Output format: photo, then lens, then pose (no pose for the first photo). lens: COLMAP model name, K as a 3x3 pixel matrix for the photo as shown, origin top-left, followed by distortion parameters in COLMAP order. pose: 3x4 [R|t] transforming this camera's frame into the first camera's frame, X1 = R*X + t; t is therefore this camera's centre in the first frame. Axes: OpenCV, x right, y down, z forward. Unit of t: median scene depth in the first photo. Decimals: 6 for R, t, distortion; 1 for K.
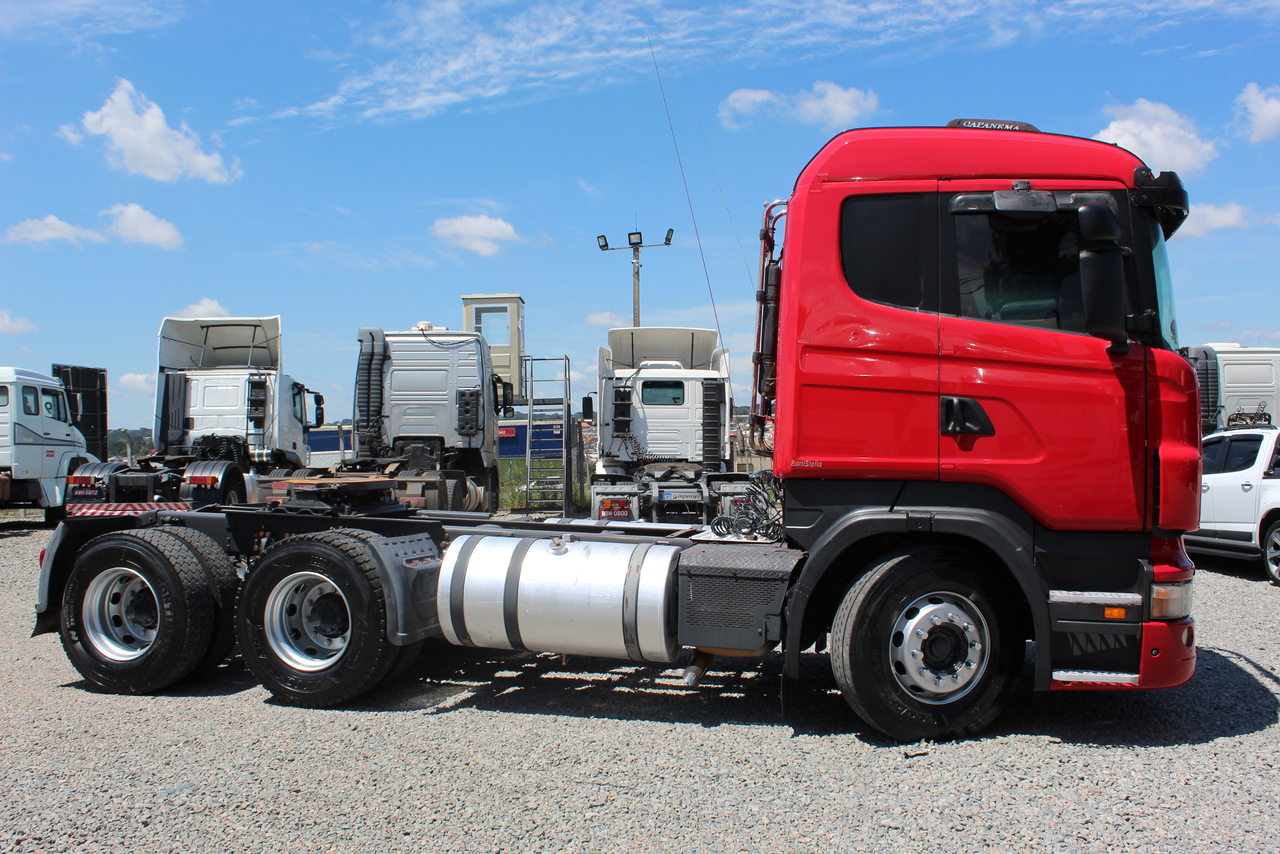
lens RADIAL K [[1172.8, 0, 640.0], [0, 1172.8, 427.0], [0, 0, 1]] dist [-0.006843, -0.002522]
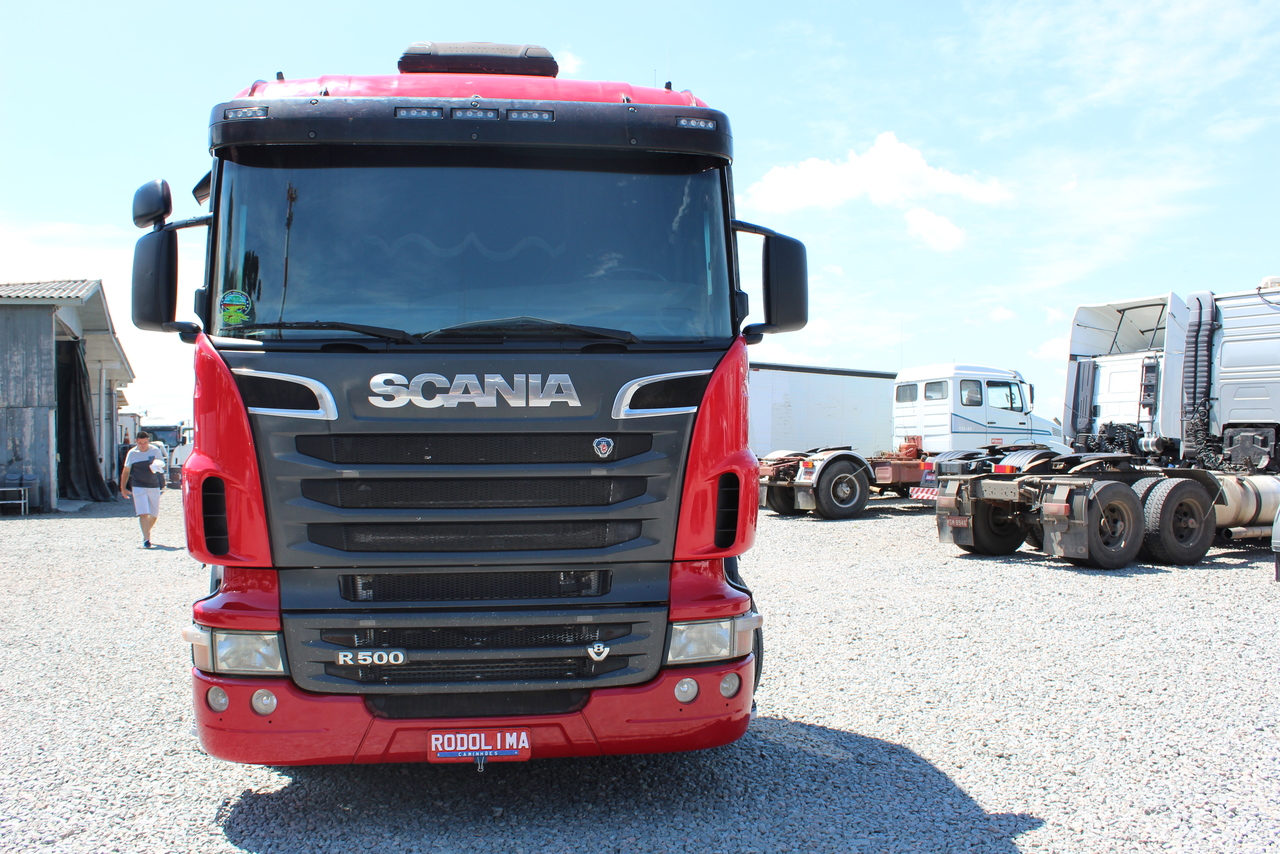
lens RADIAL K [[1159.6, 0, 645.9], [0, 1159.6, 431.8], [0, 0, 1]] dist [-0.155081, 0.148567]
pose [[0.348577, -0.001900, -0.937278, 0.426011], [0.020706, 0.999769, 0.005674, 0.001437], [0.937052, -0.021386, 0.348536, 0.395974]]
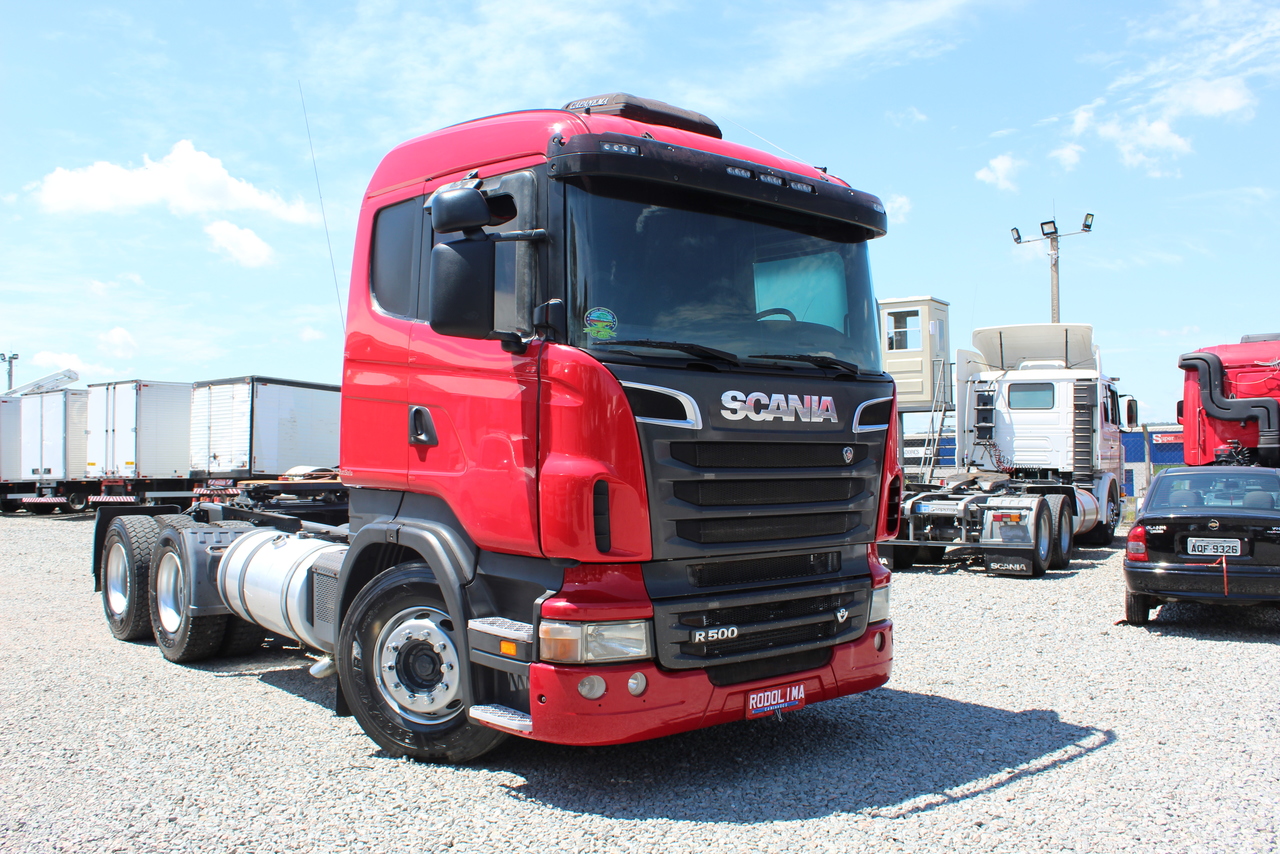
lens RADIAL K [[1159.6, 0, 645.9], [0, 1159.6, 431.8], [0, 0, 1]] dist [-0.155081, 0.148567]
pose [[0.807455, -0.006372, -0.589895, 0.298657], [0.005512, 0.999980, -0.003257, -0.000007], [0.589903, -0.000621, 0.807474, 0.108982]]
